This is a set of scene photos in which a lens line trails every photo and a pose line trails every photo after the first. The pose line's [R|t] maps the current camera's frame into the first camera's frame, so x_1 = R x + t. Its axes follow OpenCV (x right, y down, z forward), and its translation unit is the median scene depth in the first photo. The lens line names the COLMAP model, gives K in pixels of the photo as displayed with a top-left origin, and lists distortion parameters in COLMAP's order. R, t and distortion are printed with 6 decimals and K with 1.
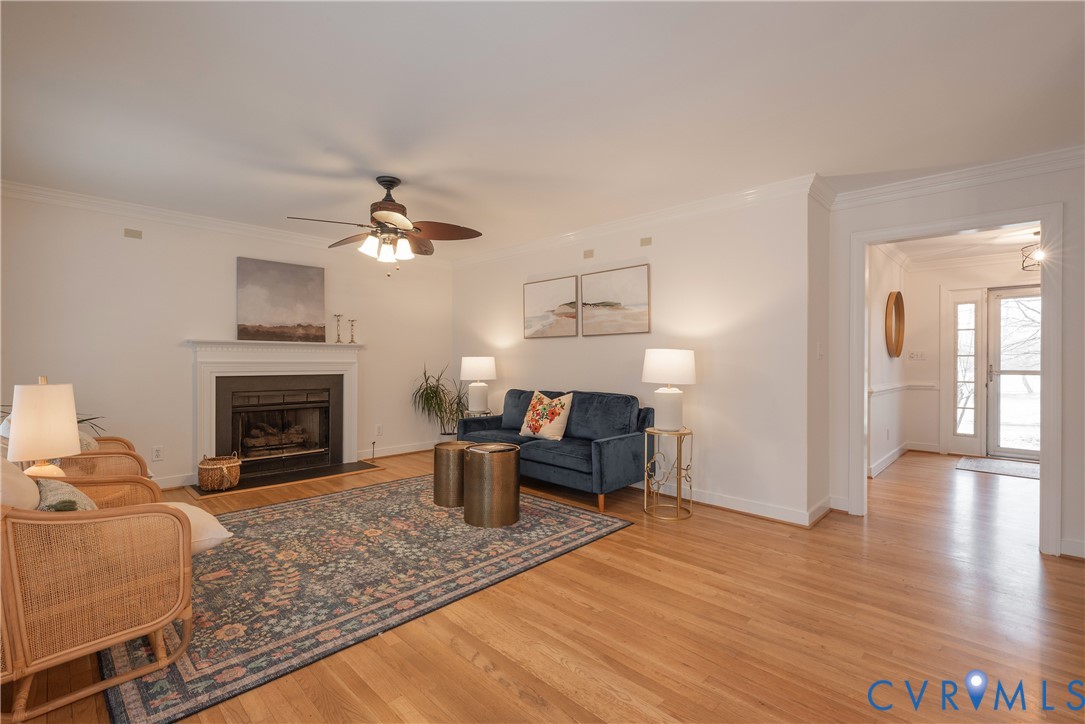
lens RADIAL K [[482.1, 0, 540.7], [0, 482.1, 360.5], [0, 0, 1]] dist [0.001900, 0.000241]
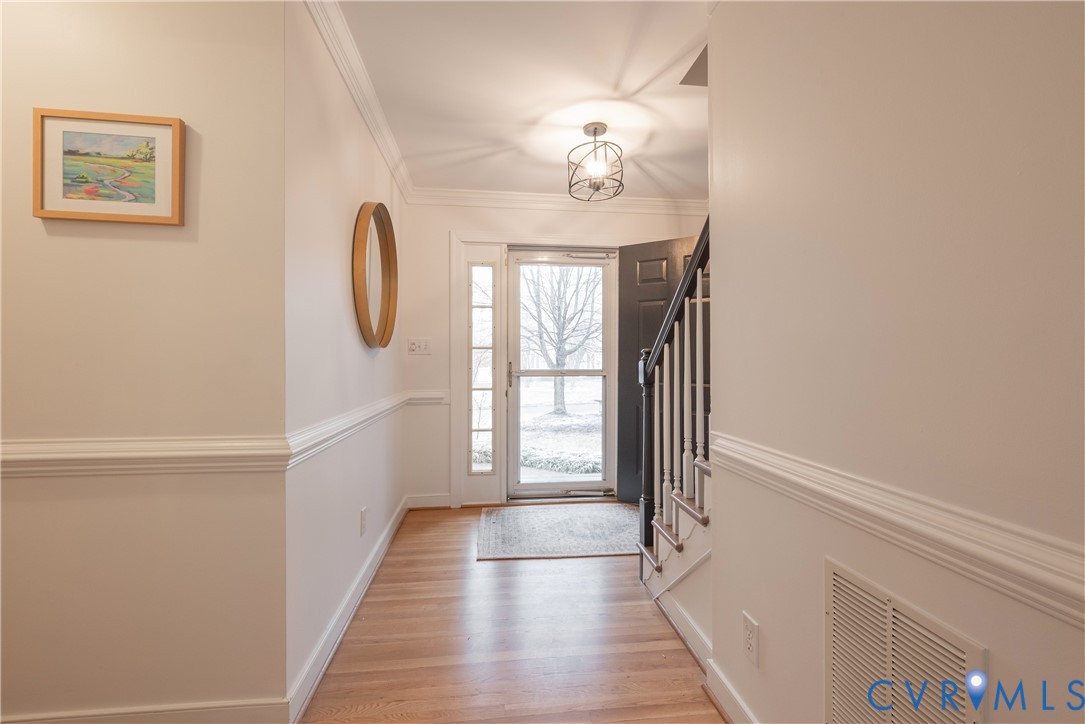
lens RADIAL K [[461.1, 0, 543.1], [0, 461.1, 360.6], [0, 0, 1]] dist [0.002443, 0.000014]
pose [[0.620813, -0.003907, 0.783949, 0.161263], [0.004501, 0.999989, 0.001419, 0.002183], [-0.783946, 0.002647, 0.620824, 0.198737]]
